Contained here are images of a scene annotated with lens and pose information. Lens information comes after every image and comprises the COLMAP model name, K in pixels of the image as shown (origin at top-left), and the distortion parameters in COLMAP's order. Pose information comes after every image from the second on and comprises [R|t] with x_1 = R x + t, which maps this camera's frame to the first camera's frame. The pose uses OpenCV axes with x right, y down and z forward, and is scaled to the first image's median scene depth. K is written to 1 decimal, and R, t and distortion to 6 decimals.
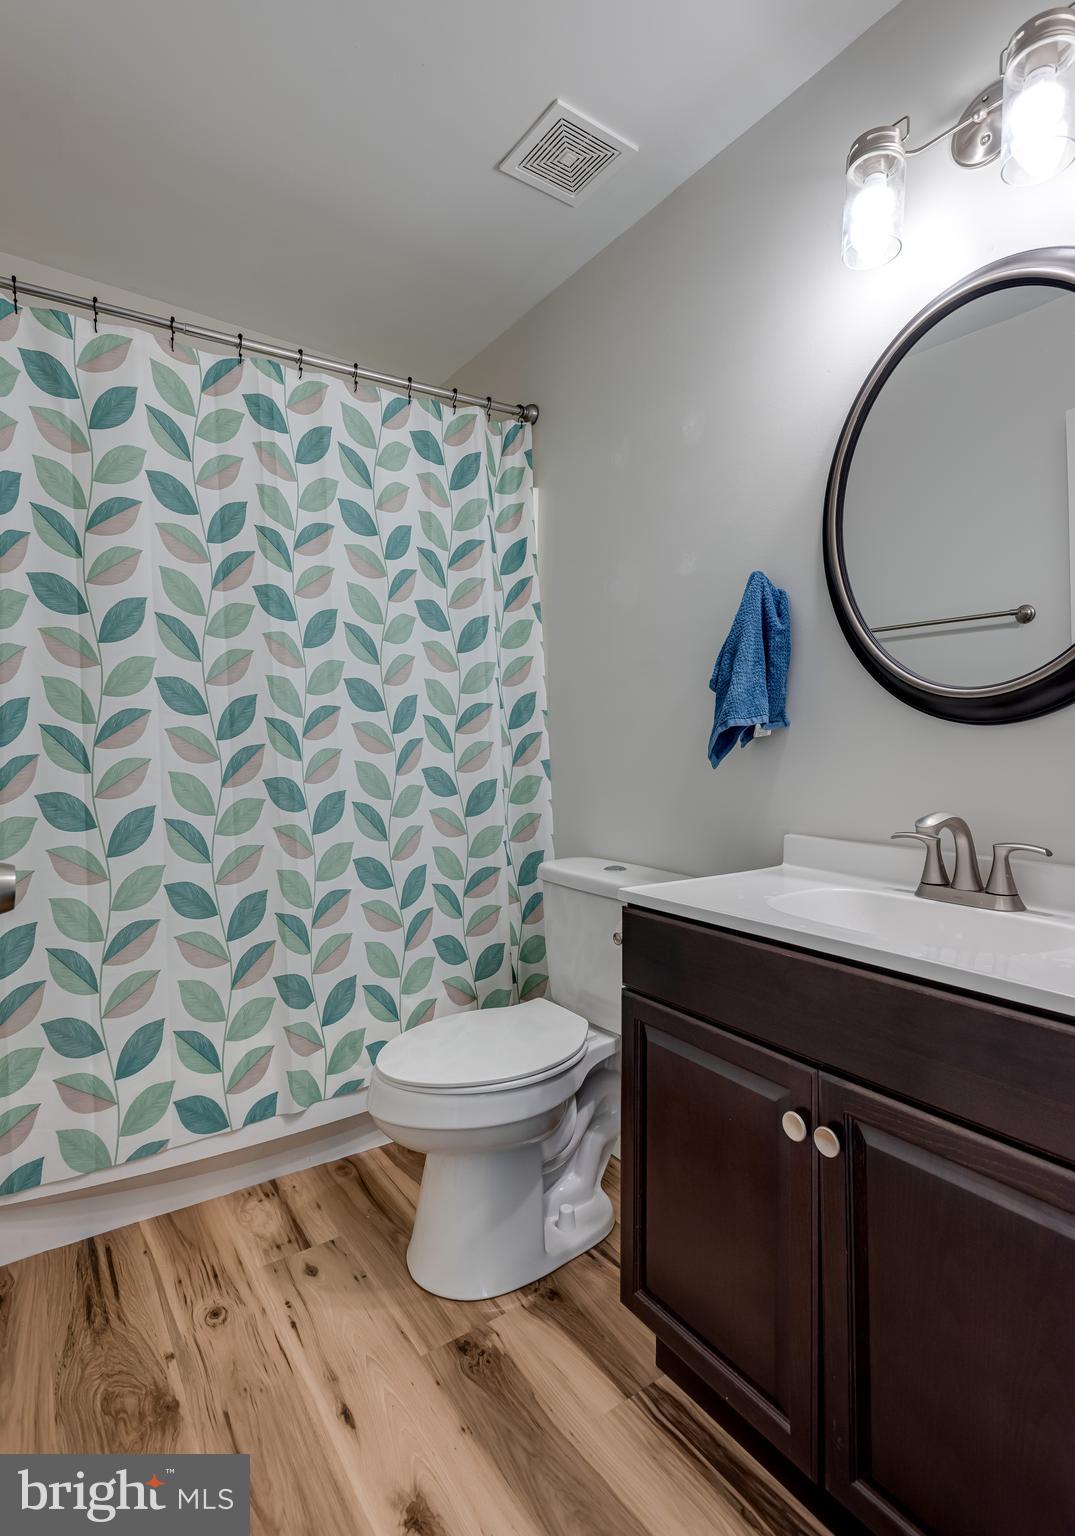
lens RADIAL K [[738.7, 0, 538.5], [0, 738.7, 730.8], [0, 0, 1]] dist [0.036516, -0.000614]
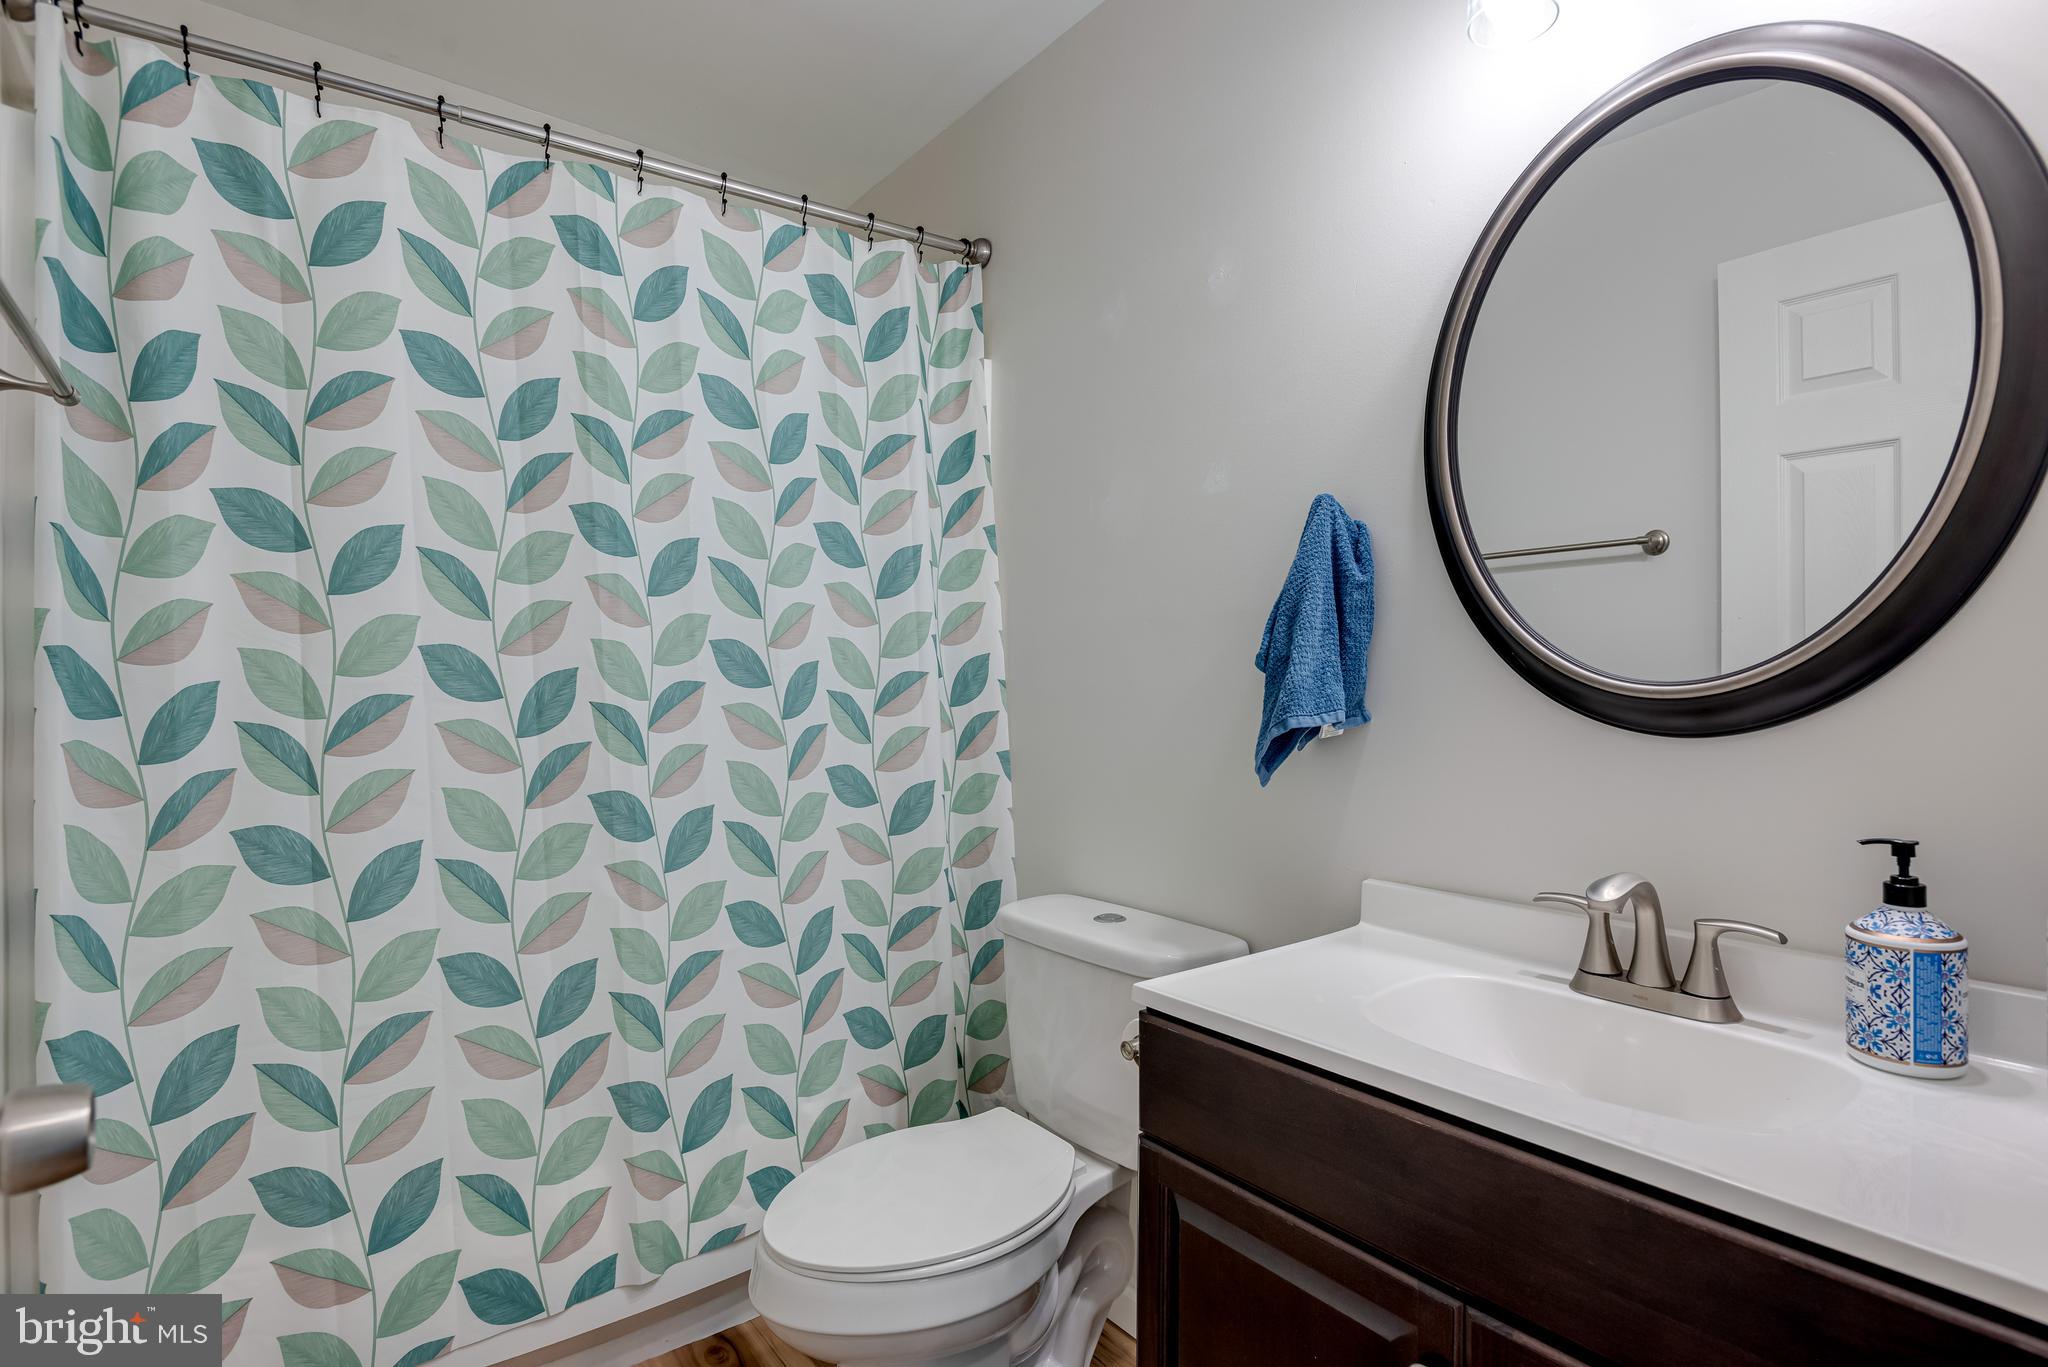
lens RADIAL K [[959.6, 0, 1020.5], [0, 959.6, 689.5], [0, 0, 1]] dist [0.020010, -0.006968]
pose [[0.998686, -0.002816, 0.051166, -0.025688], [0.001534, 0.999684, 0.025077, -0.051679], [-0.051221, -0.024966, 0.998375, 0.114785]]
